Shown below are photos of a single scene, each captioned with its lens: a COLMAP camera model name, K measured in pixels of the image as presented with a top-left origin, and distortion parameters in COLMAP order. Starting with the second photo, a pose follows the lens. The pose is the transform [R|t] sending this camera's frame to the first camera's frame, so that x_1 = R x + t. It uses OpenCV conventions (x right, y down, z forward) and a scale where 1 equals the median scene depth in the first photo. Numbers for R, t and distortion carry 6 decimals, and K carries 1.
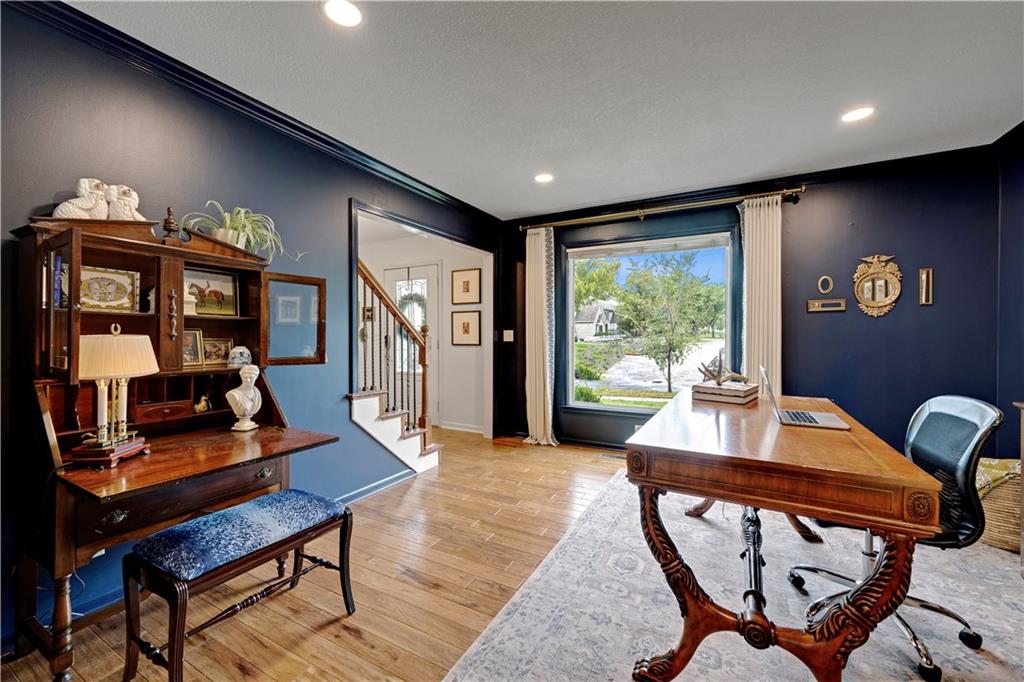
lens RADIAL K [[410.0, 0, 511.4], [0, 410.0, 333.8], [0, 0, 1]] dist [-0.001256, 0.000352]
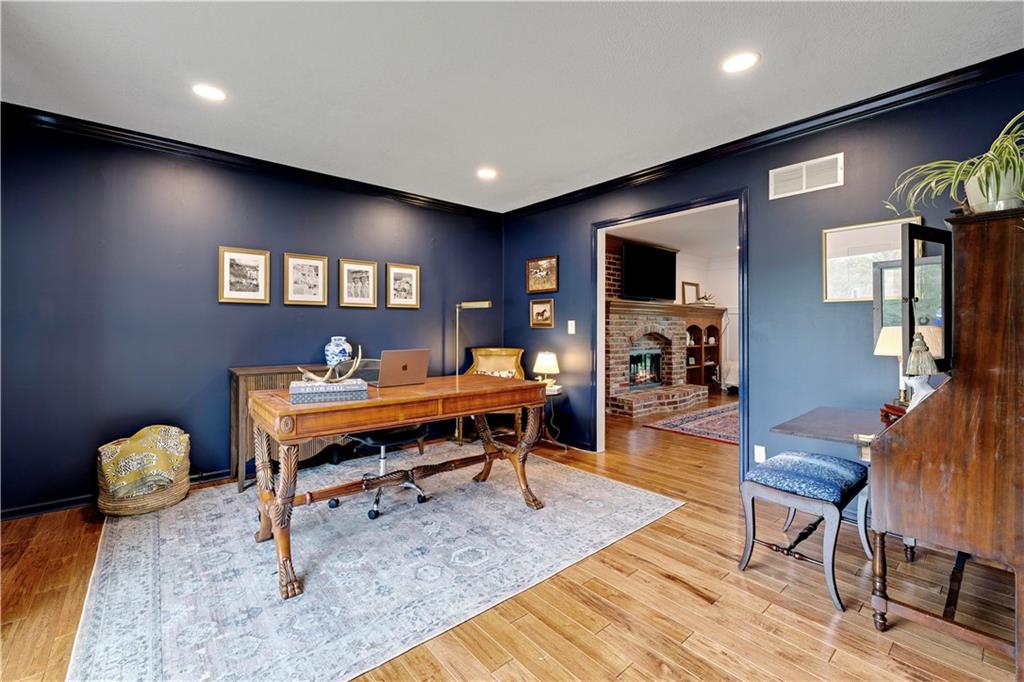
lens RADIAL K [[429.2, 0, 513.1], [0, 429.2, 327.4], [0, 0, 1]] dist [-0.001378, 0.000113]
pose [[-0.935053, -0.003266, 0.354493, -0.204650], [-0.002799, 0.999994, 0.001829, 0.005548], [-0.354497, 0.000718, -0.935057, 2.172756]]
